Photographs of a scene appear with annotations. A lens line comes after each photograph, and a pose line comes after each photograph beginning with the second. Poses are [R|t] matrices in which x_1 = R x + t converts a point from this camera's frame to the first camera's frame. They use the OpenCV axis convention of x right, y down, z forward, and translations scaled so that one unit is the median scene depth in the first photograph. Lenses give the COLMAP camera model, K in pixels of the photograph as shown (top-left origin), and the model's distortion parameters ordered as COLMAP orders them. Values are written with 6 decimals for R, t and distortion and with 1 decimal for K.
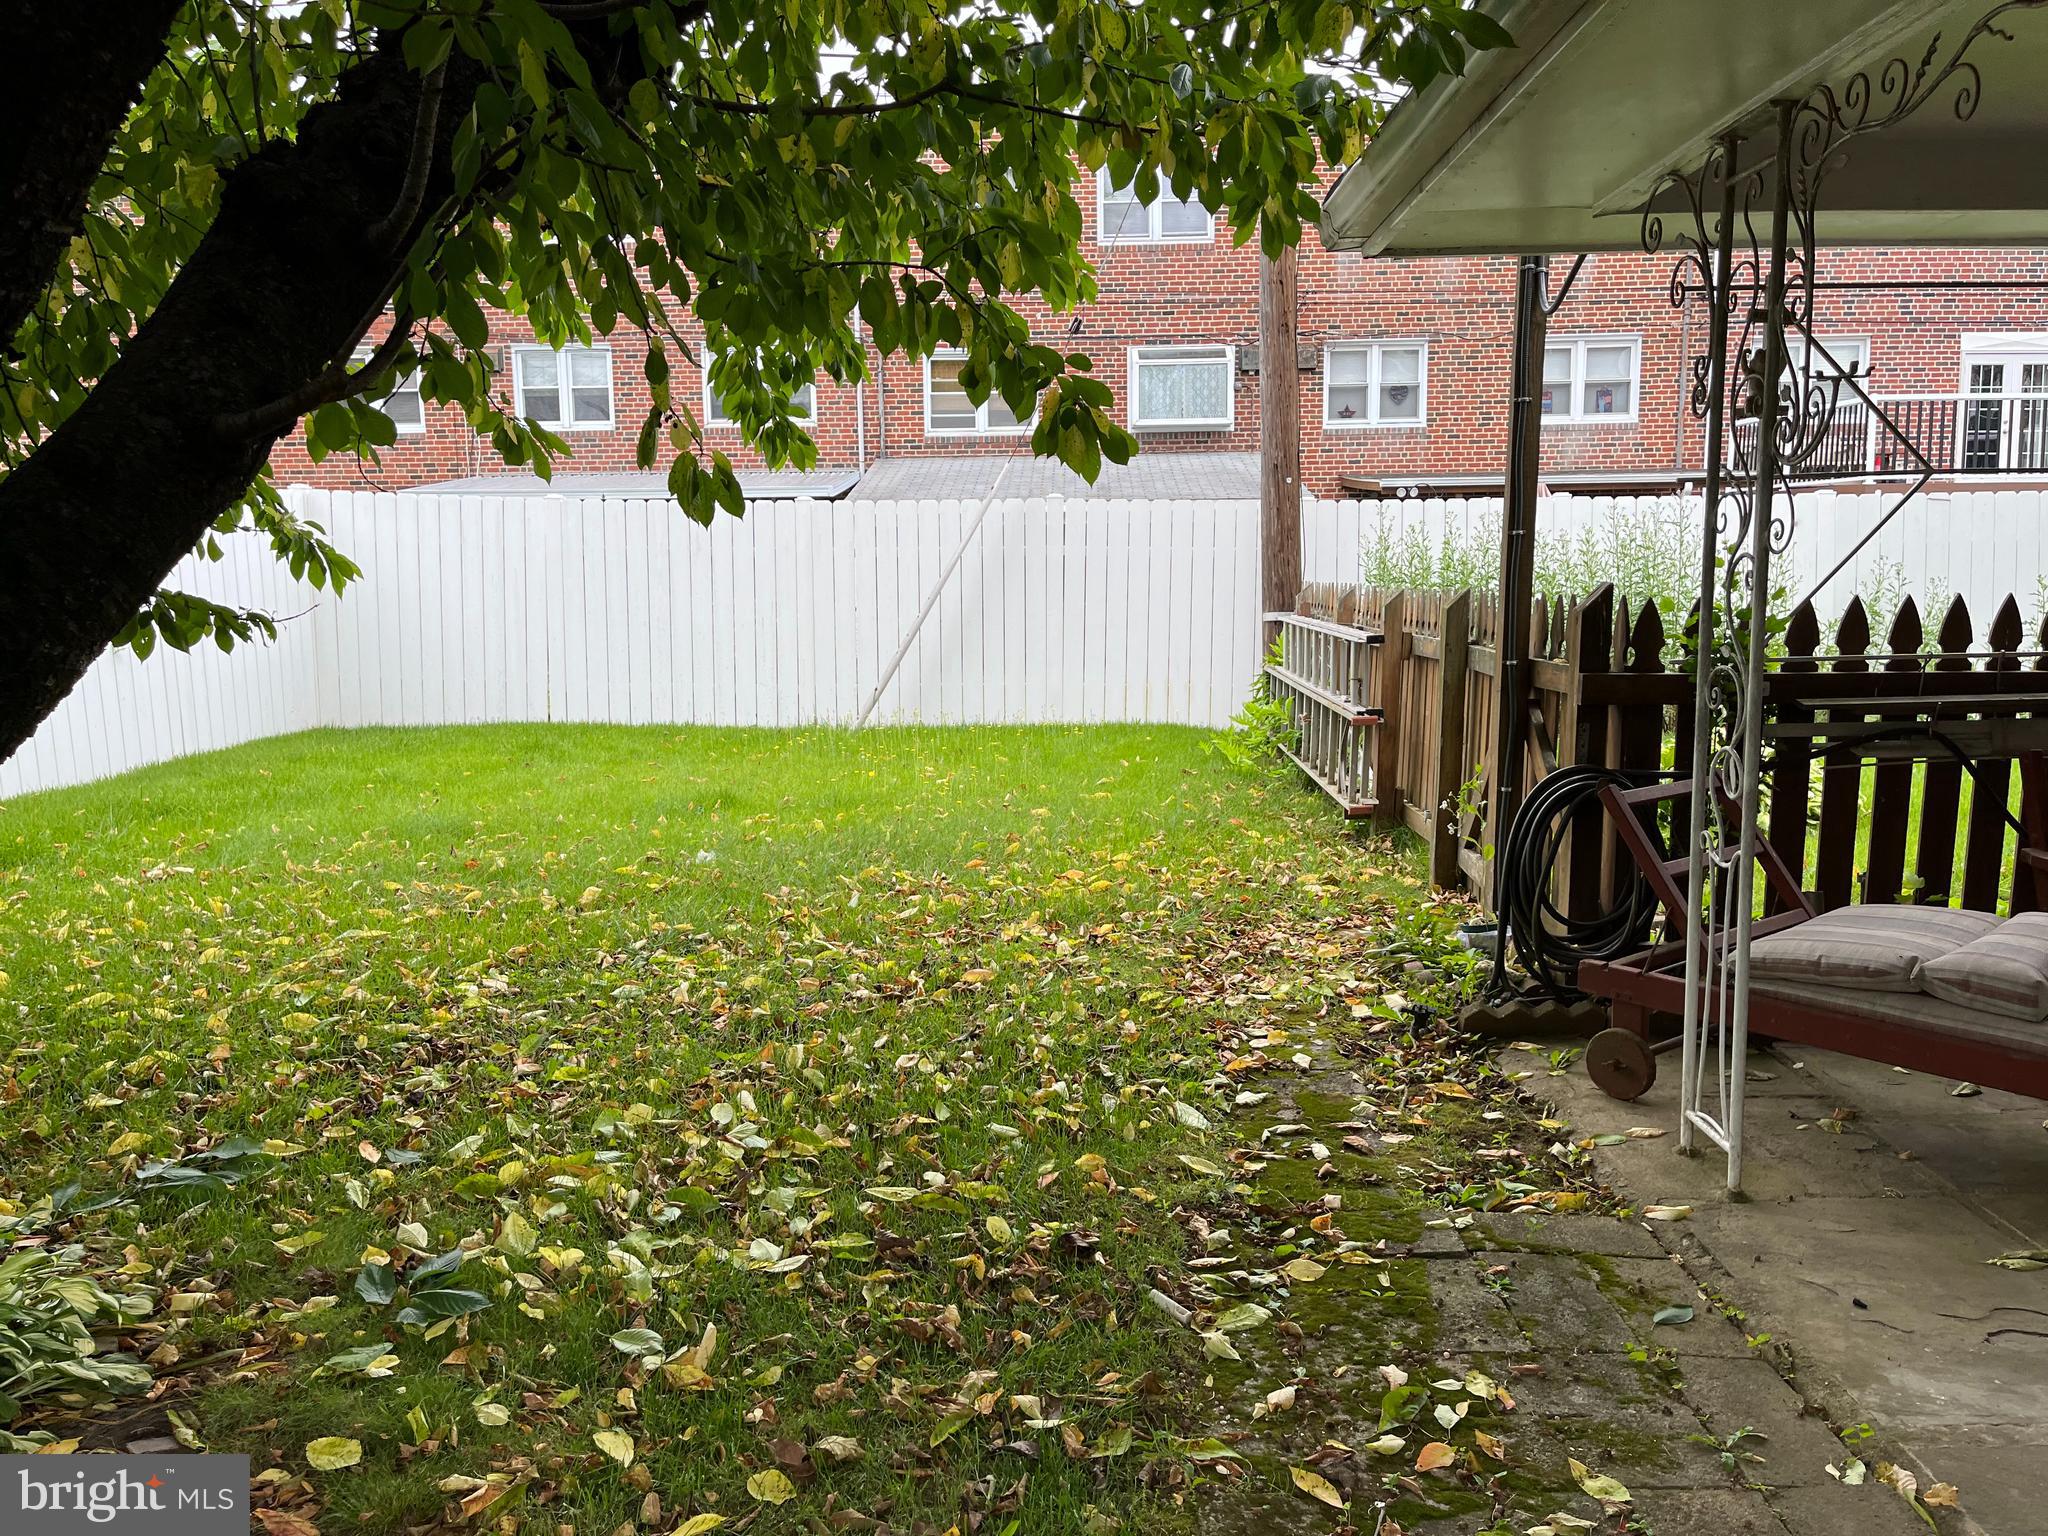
lens RADIAL K [[1553.6, 0, 1033.9], [0, 1553.6, 770.8], [0, 0, 1]] dist [0.058601, -0.068450]
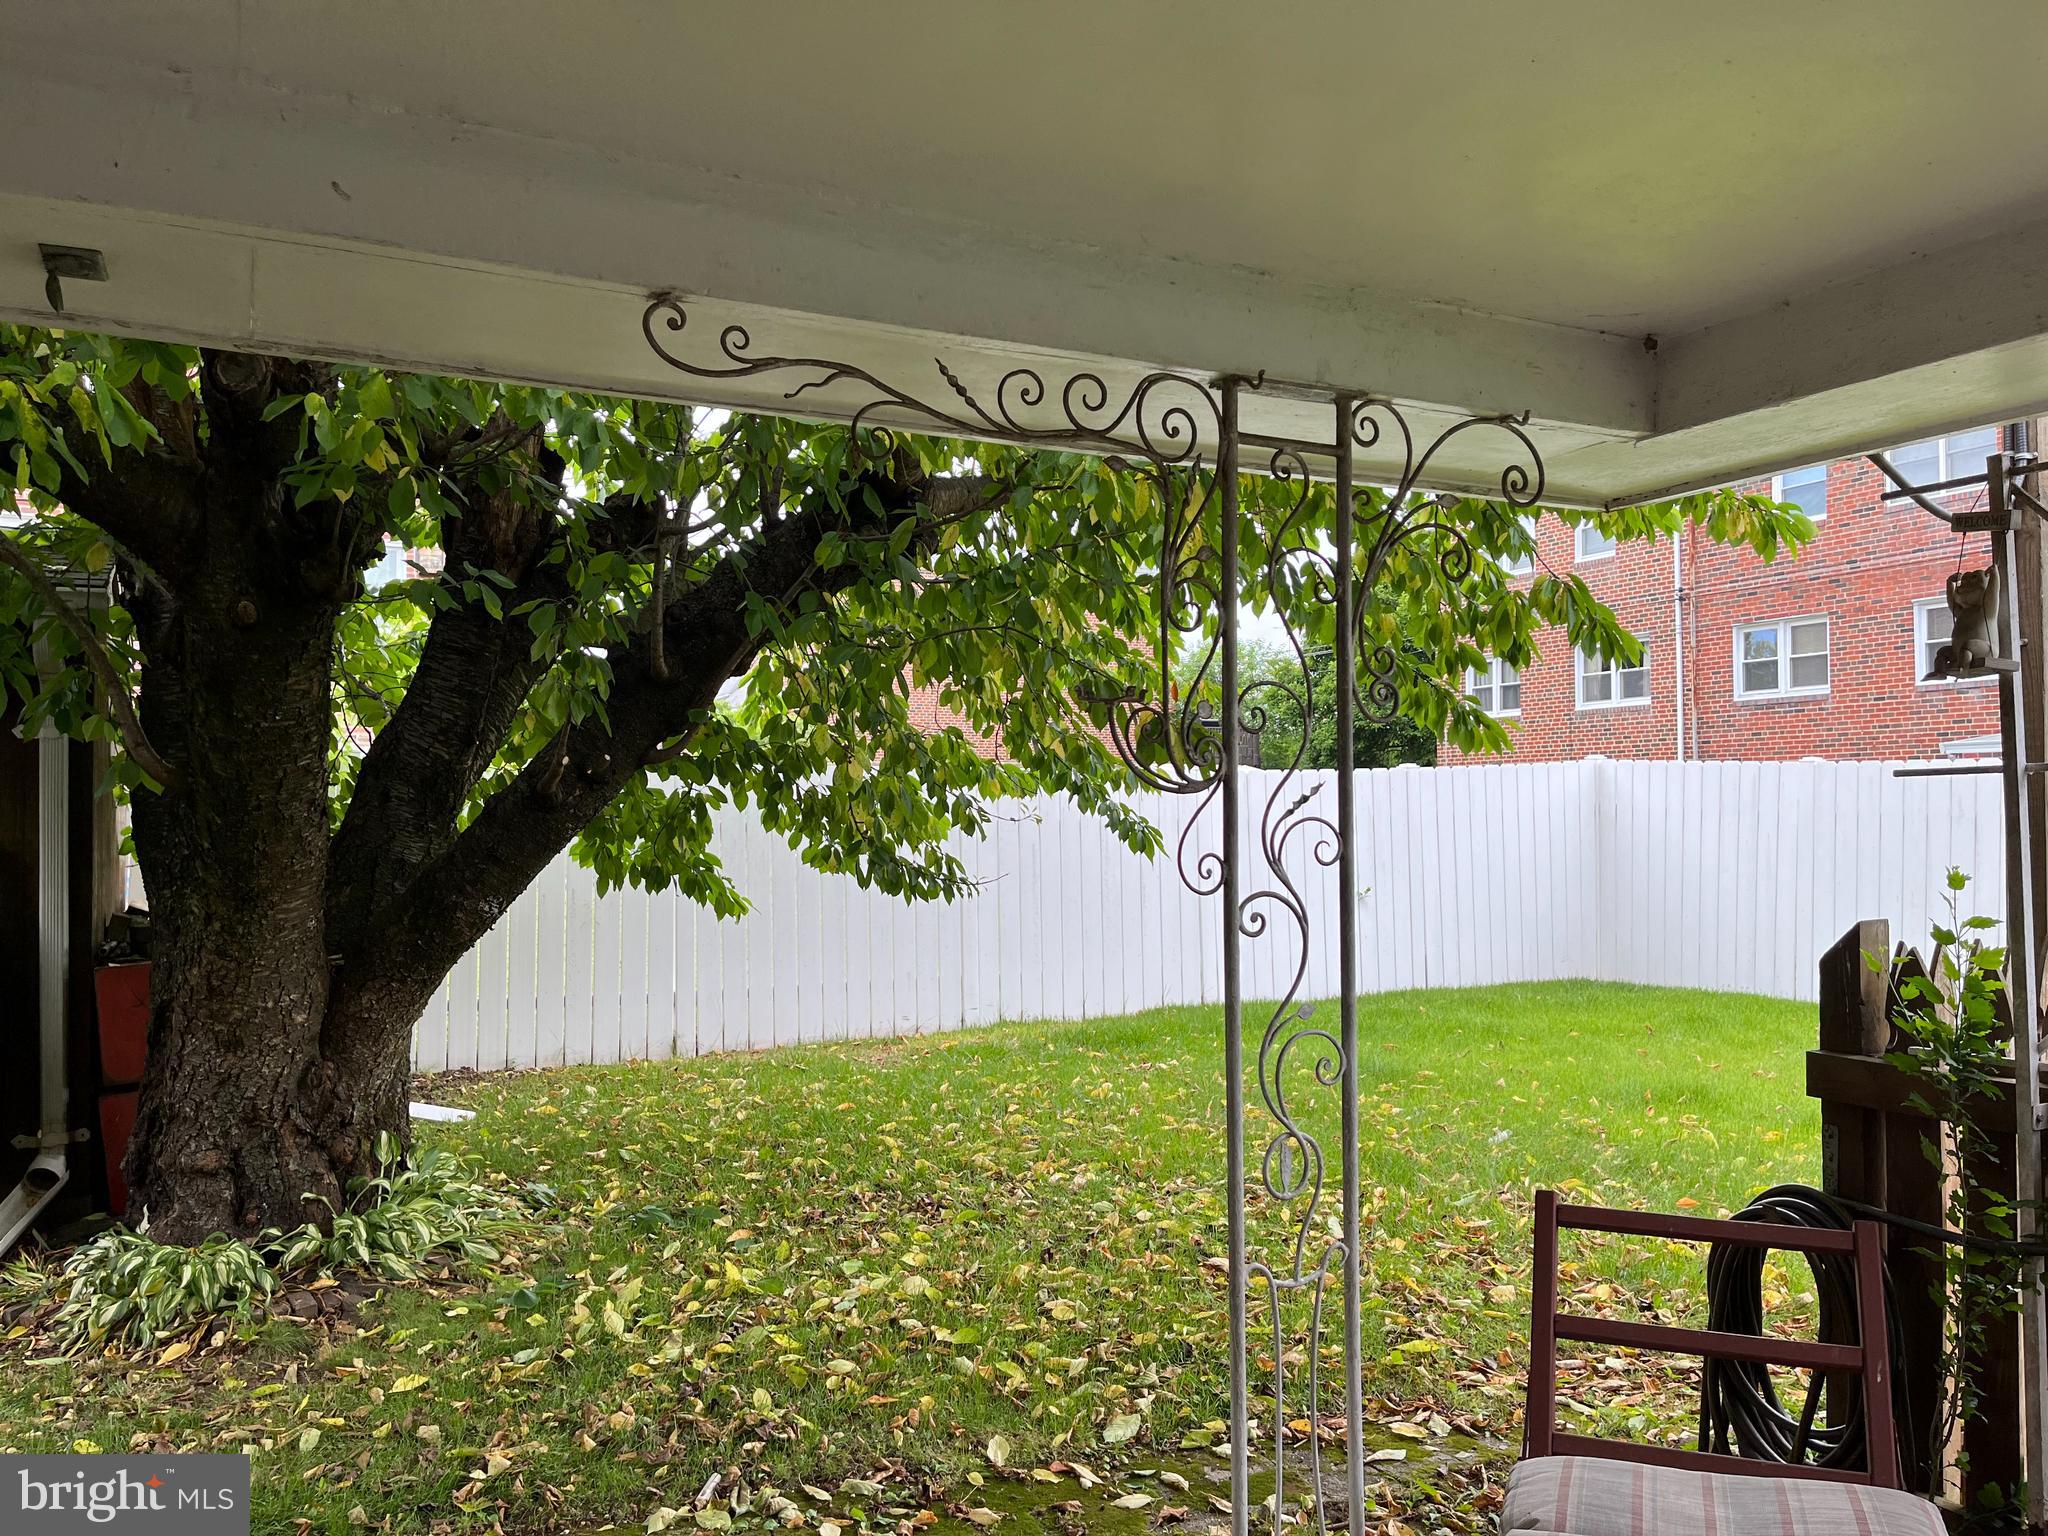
lens RADIAL K [[1553.6, 0, 1027.5], [0, 1553.6, 767.3], [0, 0, 1]] dist [0.058601, -0.068450]
pose [[0.466837, -0.022731, -0.884051, 0.836373], [-0.116826, 0.989323, -0.087130, -0.087354], [0.876593, 0.143955, 0.459197, 0.373876]]
